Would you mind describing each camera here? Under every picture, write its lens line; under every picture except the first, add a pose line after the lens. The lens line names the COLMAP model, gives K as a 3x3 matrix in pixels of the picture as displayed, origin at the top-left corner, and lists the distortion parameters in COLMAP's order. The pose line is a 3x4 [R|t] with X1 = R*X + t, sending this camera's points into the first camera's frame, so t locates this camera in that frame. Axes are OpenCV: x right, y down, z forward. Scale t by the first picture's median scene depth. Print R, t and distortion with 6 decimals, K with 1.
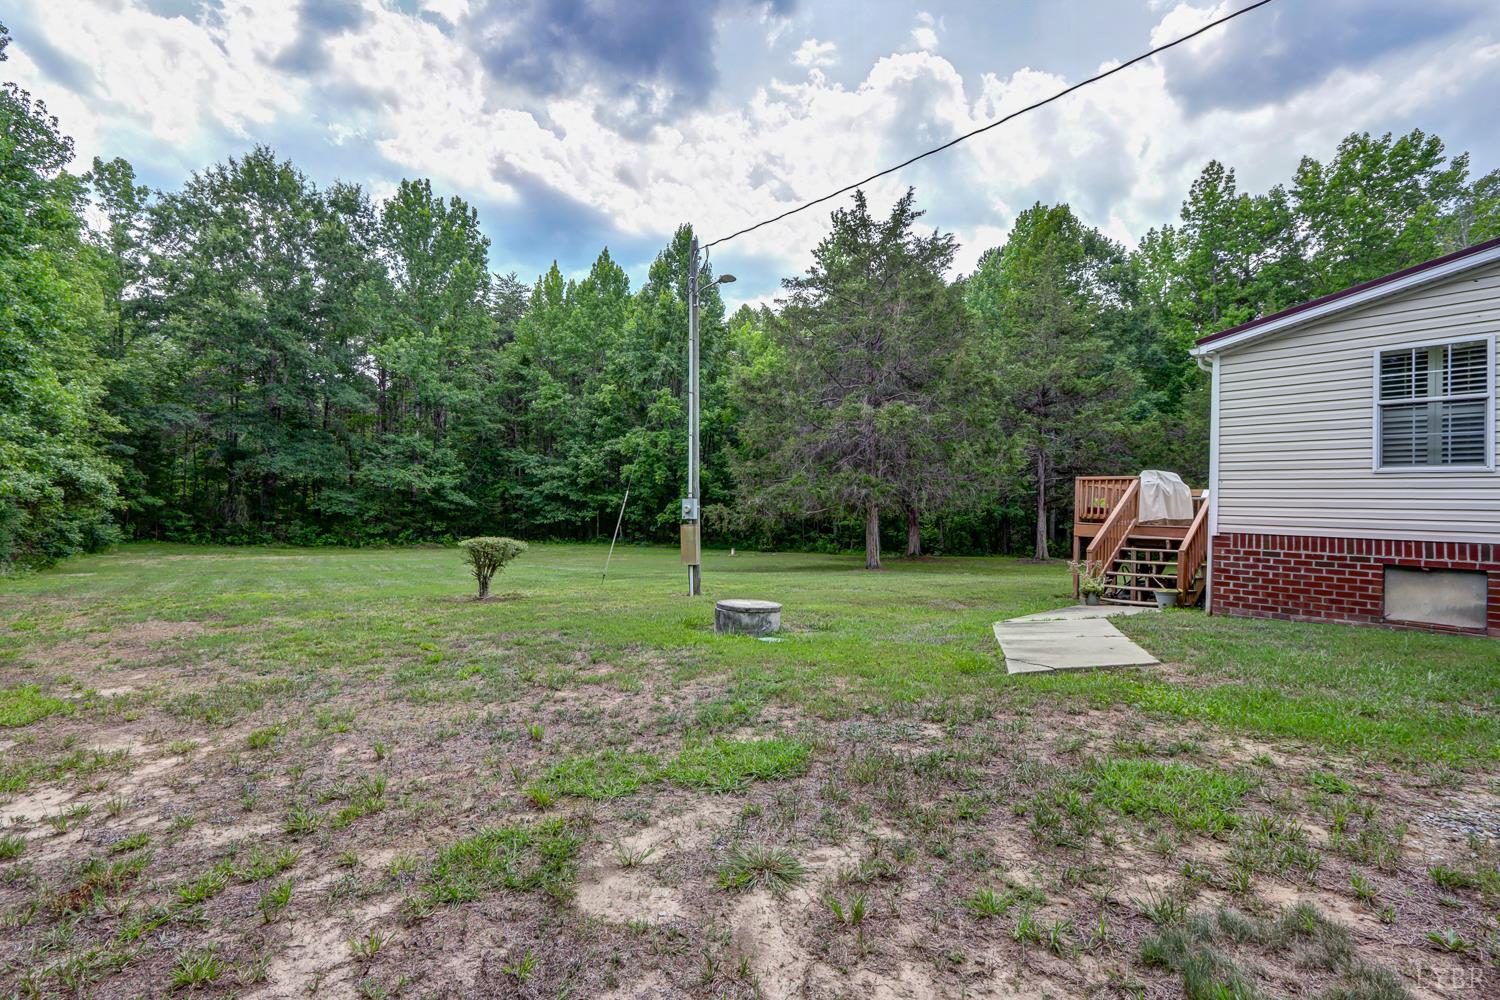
lens RADIAL K [[707.3, 0, 743.3], [0, 707.3, 491.4], [0, 0, 1]] dist [-0.019286, 0.000555]
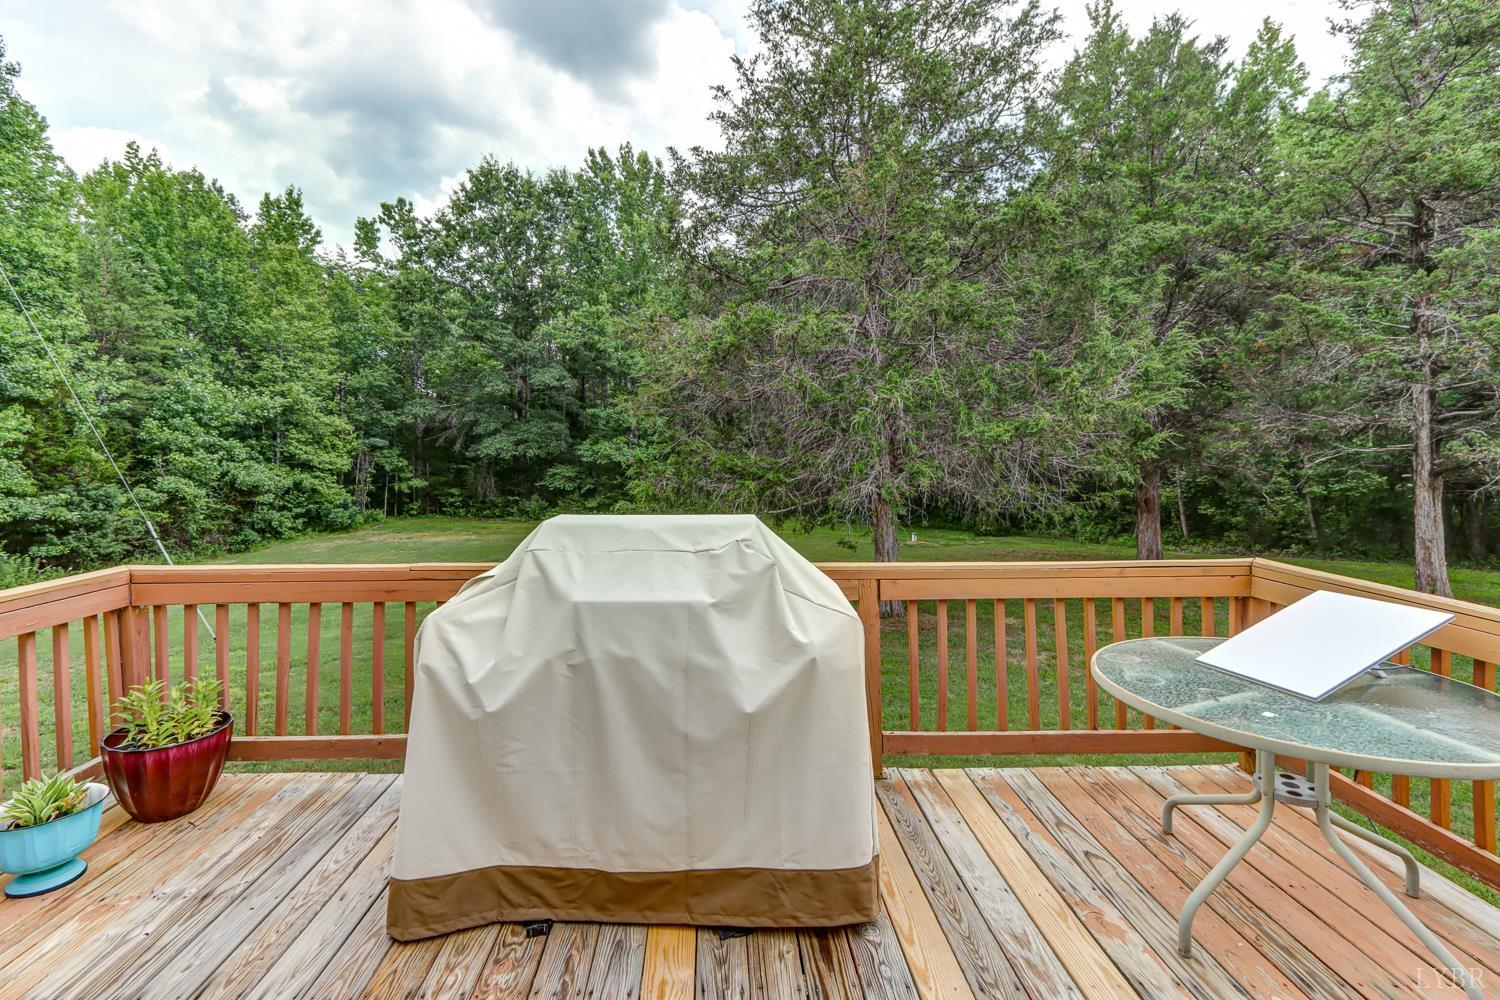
lens RADIAL K [[706.2, 0, 724.6], [0, 706.2, 454.5], [0, 0, 1]] dist [0.001684, 0.000435]
pose [[0.809849, -0.038935, -0.585345, 0.234536], [0.053634, 0.998530, 0.007787, -0.013645], [0.584182, -0.037701, 0.810747, 0.292815]]
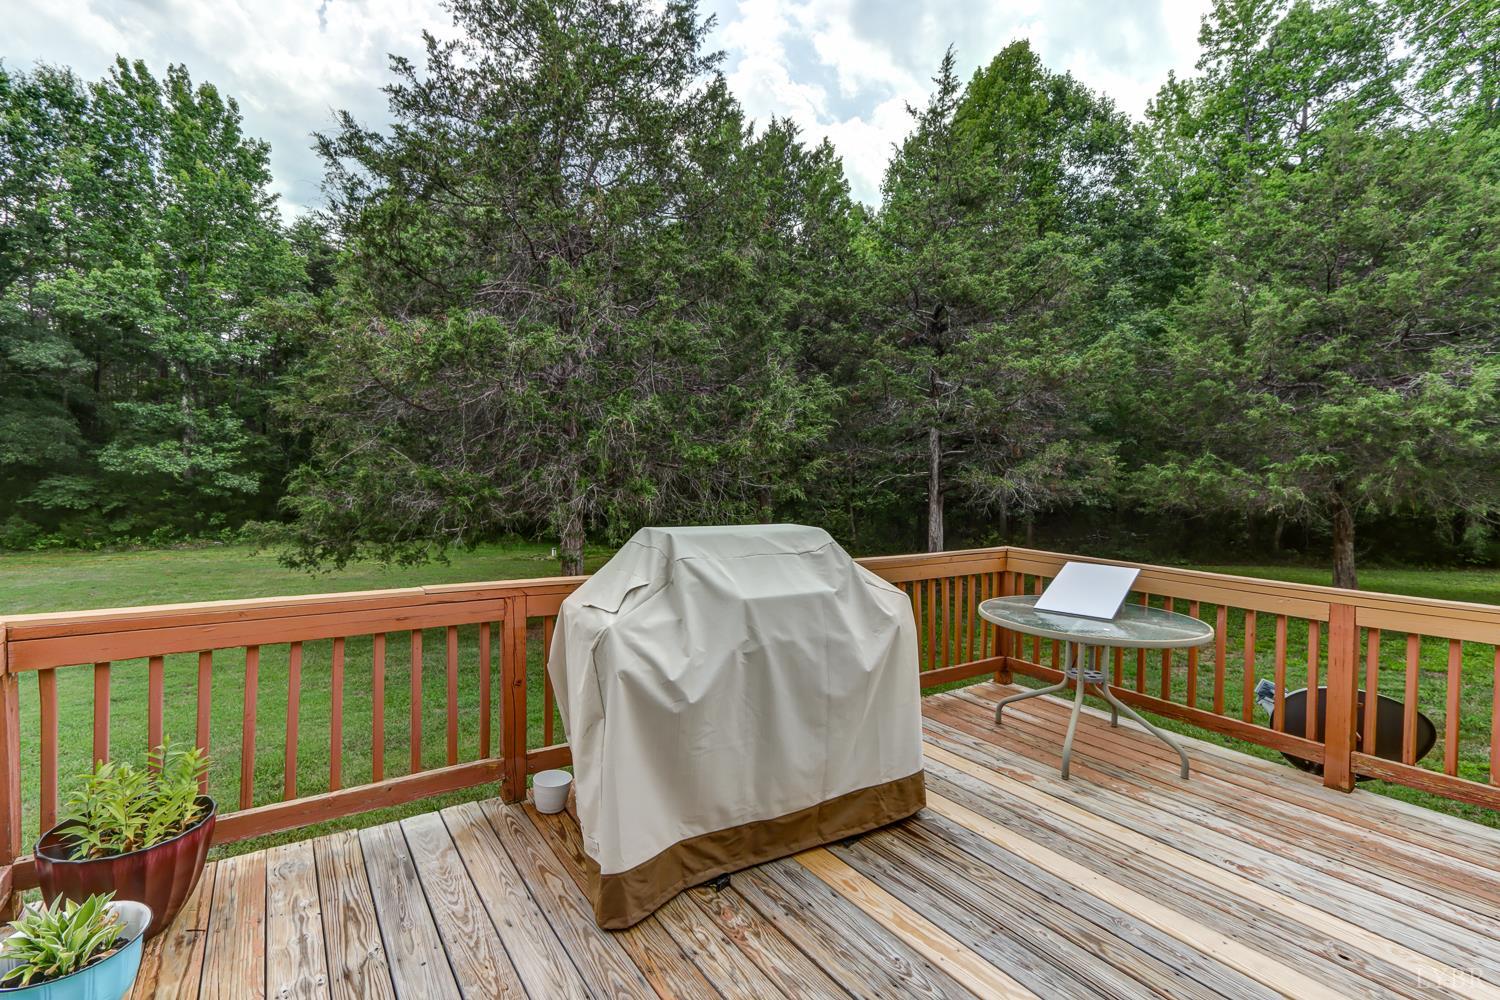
lens RADIAL K [[695.1, 0, 742.1], [0, 695.1, 489.2], [0, 0, 1]] dist [0.001668, 0.001580]
pose [[0.998280, -0.017042, -0.056102, 0.209255], [0.020148, 0.998267, 0.055285, -0.015131], [0.055062, -0.056320, 0.996893, 0.276384]]
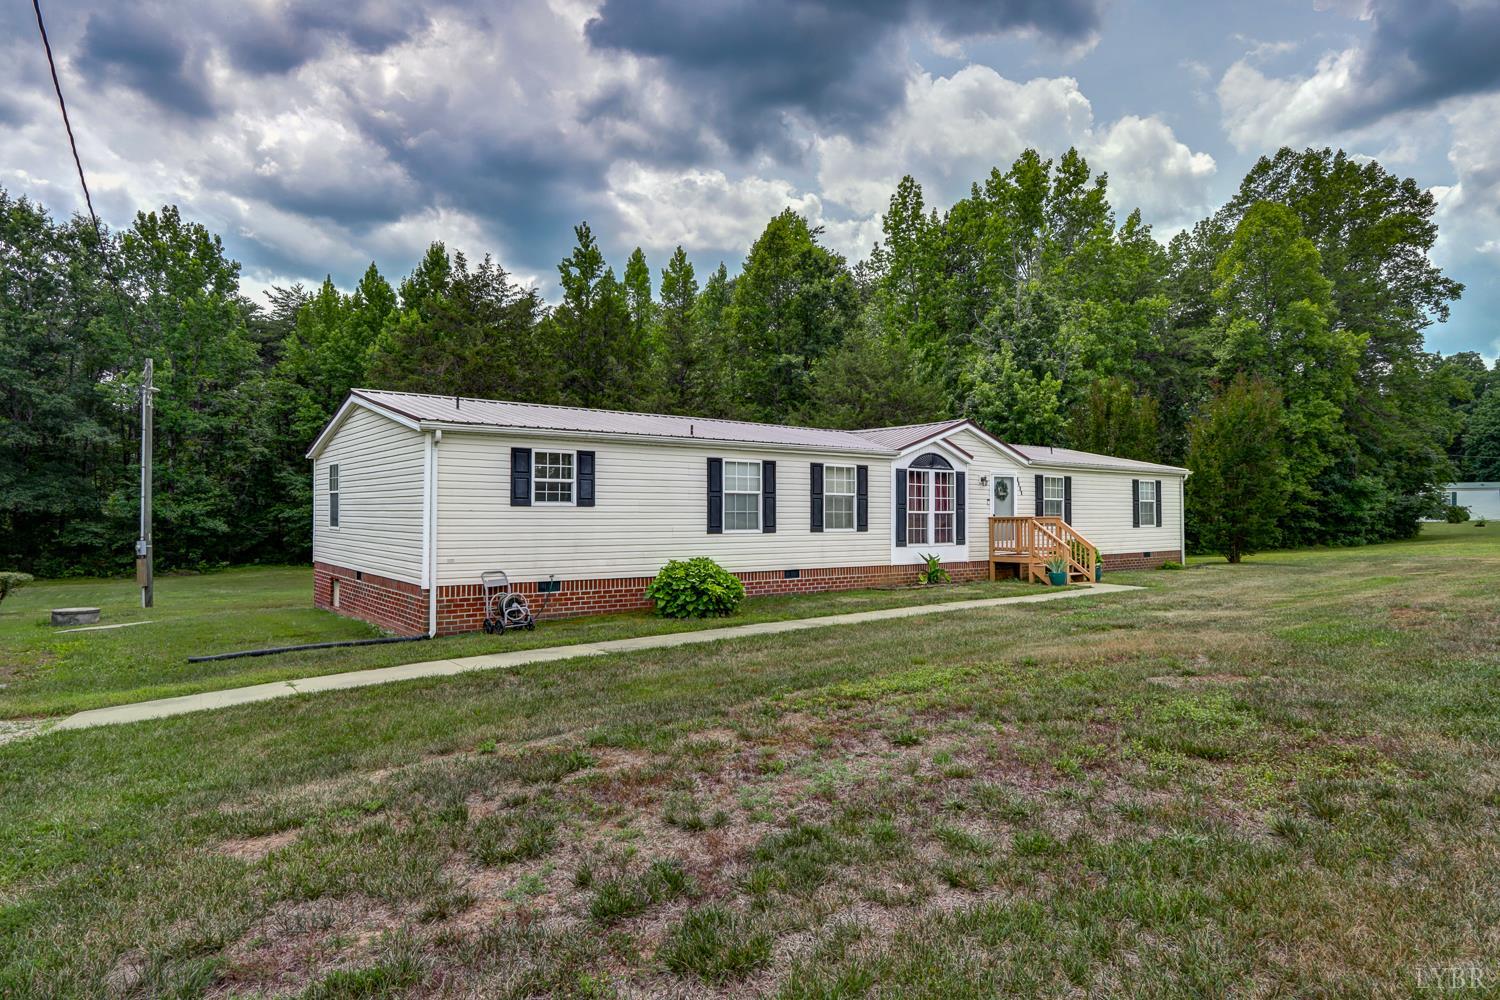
lens RADIAL K [[852.7, 0, 744.6], [0, 852.7, 490.4], [0, 0, 1]] dist [-0.013621, 0.000032]
pose [[0.999202, -0.034720, 0.019720, 0.351515], [0.034664, 0.999394, 0.003168, -0.017743], [-0.019818, -0.002482, 0.999801, -0.237621]]
